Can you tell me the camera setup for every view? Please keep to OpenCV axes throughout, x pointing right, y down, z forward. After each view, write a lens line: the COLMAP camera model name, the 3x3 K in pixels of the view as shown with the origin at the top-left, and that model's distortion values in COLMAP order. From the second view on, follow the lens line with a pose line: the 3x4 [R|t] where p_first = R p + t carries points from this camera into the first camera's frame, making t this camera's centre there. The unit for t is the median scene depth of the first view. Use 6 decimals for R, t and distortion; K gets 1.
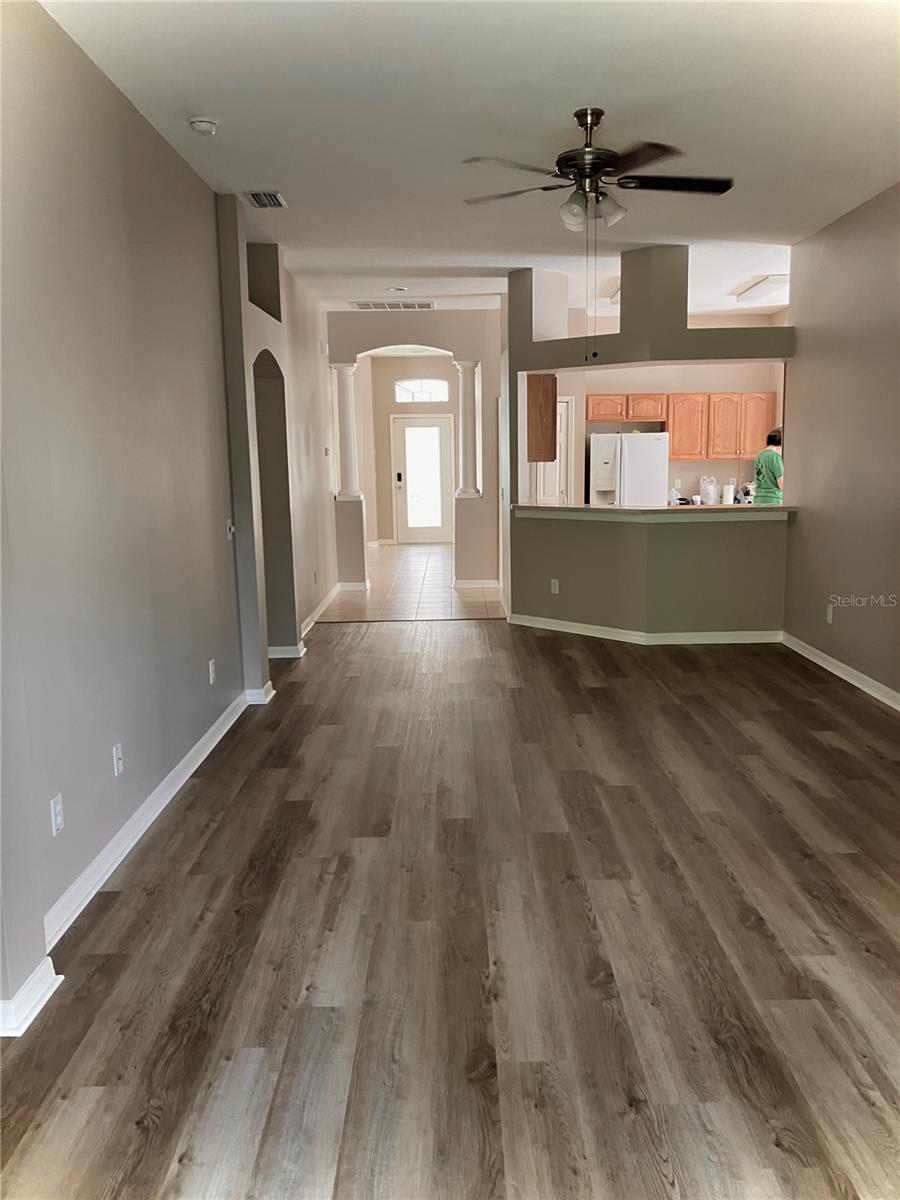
lens RADIAL K [[993.0, 0, 453.5], [0, 993.0, 599.6], [0, 0, 1]] dist [0.055695, -0.039419]
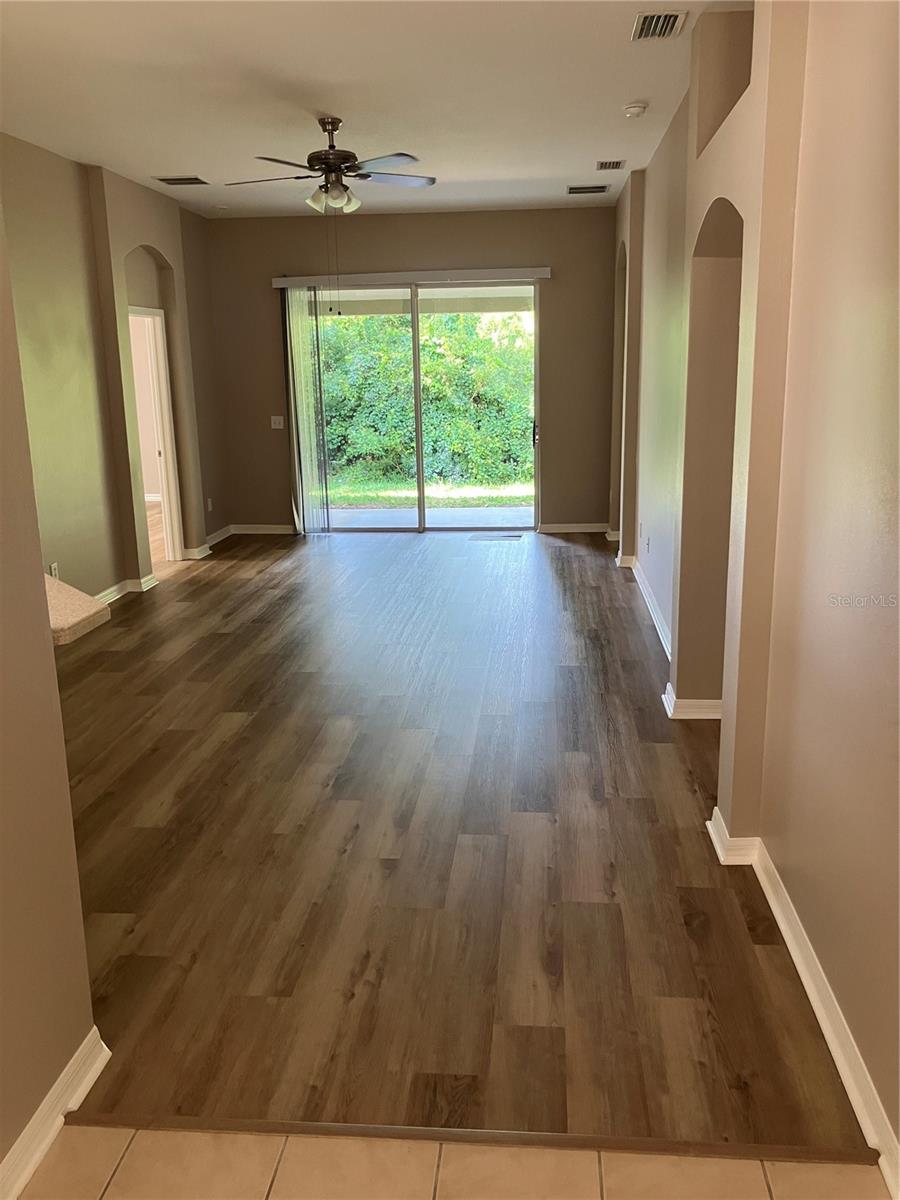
lens RADIAL K [[993.0, 0, 477.2], [0, 993.0, 587.8], [0, 0, 1]] dist [0.055695, -0.039419]
pose [[-0.997385, 0.018346, 0.069909, -0.073760], [0.042418, 0.931735, 0.360654, -0.212688], [-0.058520, 0.362676, -0.930076, 1.333849]]
